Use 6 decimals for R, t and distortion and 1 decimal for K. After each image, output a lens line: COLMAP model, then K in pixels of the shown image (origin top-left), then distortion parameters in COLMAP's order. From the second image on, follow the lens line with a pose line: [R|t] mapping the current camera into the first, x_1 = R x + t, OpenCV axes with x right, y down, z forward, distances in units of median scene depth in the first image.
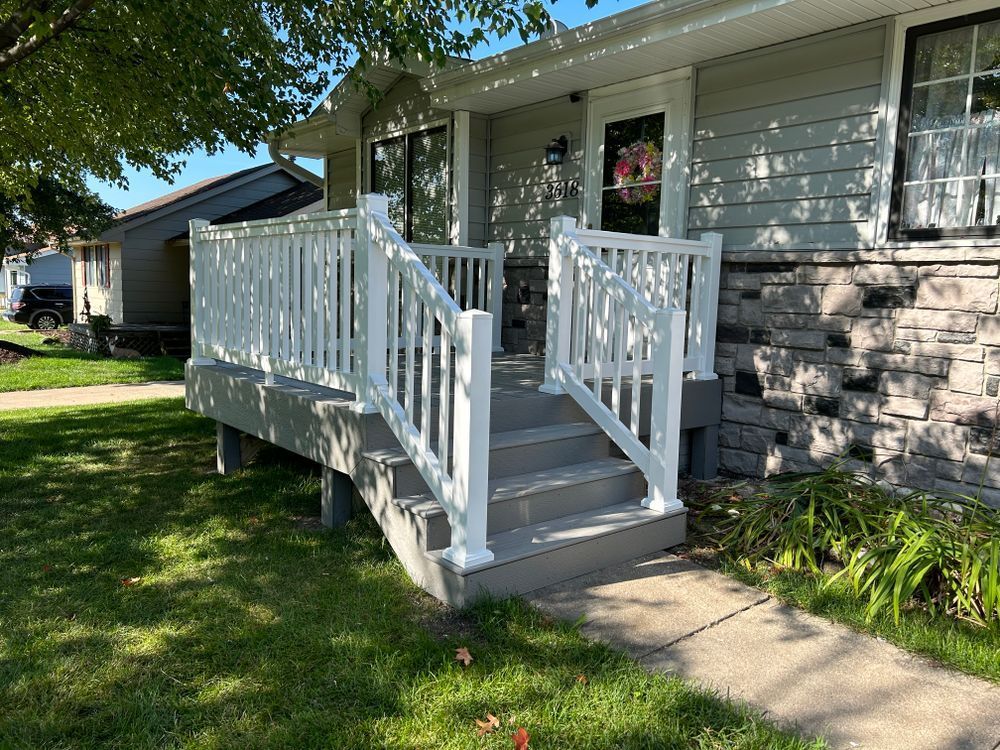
lens RADIAL K [[750.2, 0, 499.9], [0, 750.2, 374.7], [0, 0, 1]] dist [0.021953, 0.000050]
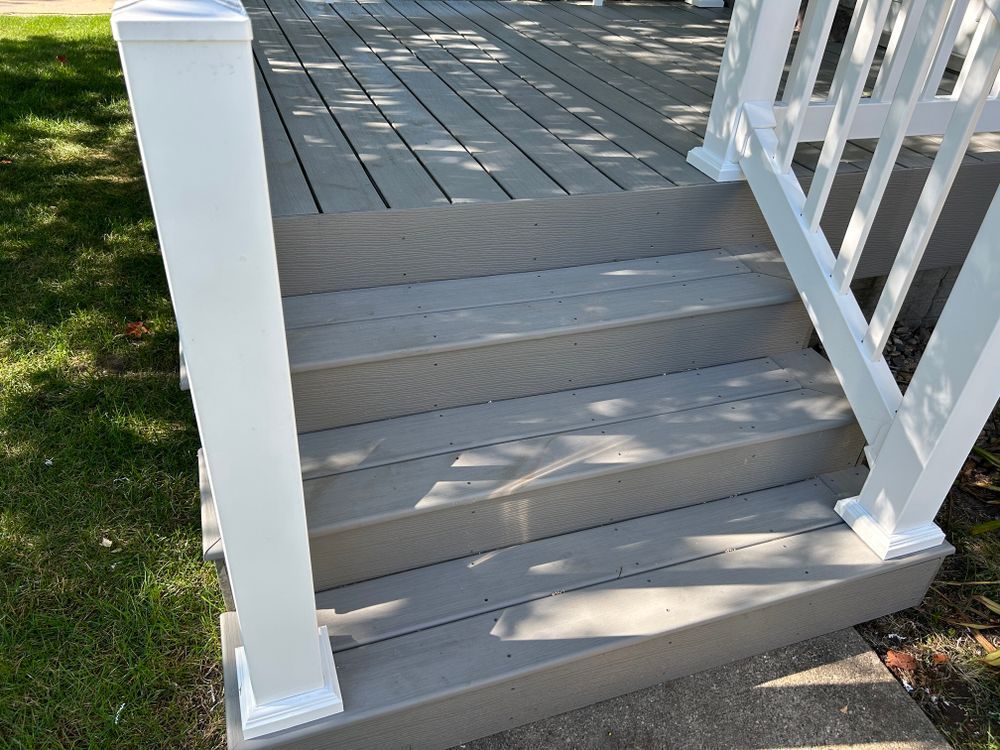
lens RADIAL K [[750.2, 0, 501.9], [0, 750.2, 378.0], [0, 0, 1]] dist [0.021953, 0.000050]
pose [[0.941296, 0.223300, -0.253177, 0.091093], [-0.080766, 0.877157, 0.473362, -0.067291], [0.327778, -0.425126, 0.843700, 0.543504]]
